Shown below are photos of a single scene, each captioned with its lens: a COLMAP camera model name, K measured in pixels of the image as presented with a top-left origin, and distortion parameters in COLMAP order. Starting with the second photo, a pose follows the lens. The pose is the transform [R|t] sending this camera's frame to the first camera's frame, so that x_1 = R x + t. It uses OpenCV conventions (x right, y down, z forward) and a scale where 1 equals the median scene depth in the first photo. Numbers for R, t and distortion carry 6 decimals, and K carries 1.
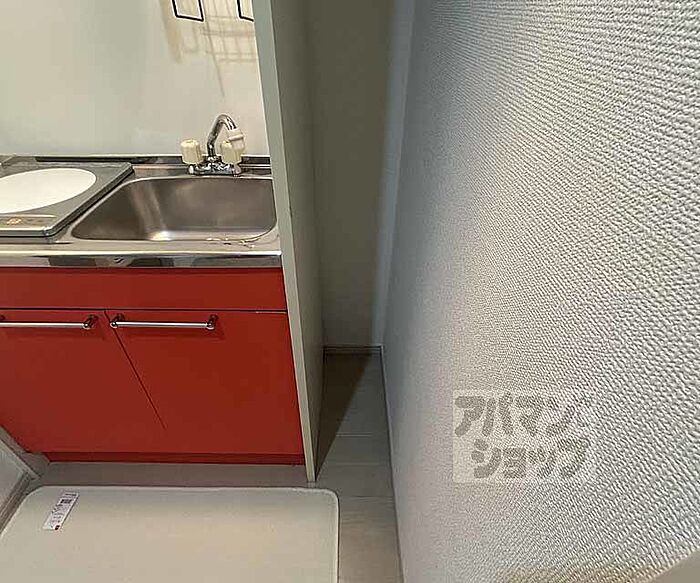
lens RADIAL K [[369.2, 0, 339.4], [0, 369.2, 288.3], [0, 0, 1]] dist [0.000499, 0.000267]
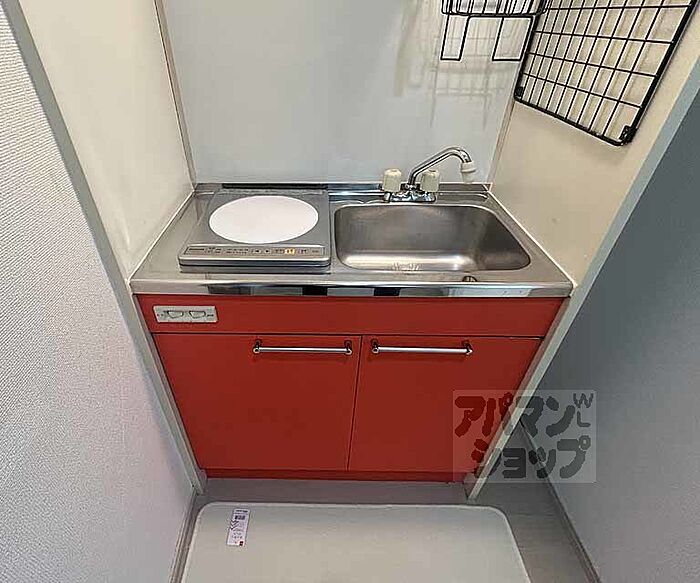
lens RADIAL K [[369.1, 0, 287.9], [0, 369.1, 292.8], [0, 0, 1]] dist [-0.000390, 0.000394]
pose [[0.999972, 0.000780, -0.007443, -0.681882], [-0.000919, 0.999826, -0.018657, -0.030992], [0.007427, 0.018663, 0.999798, -0.037863]]
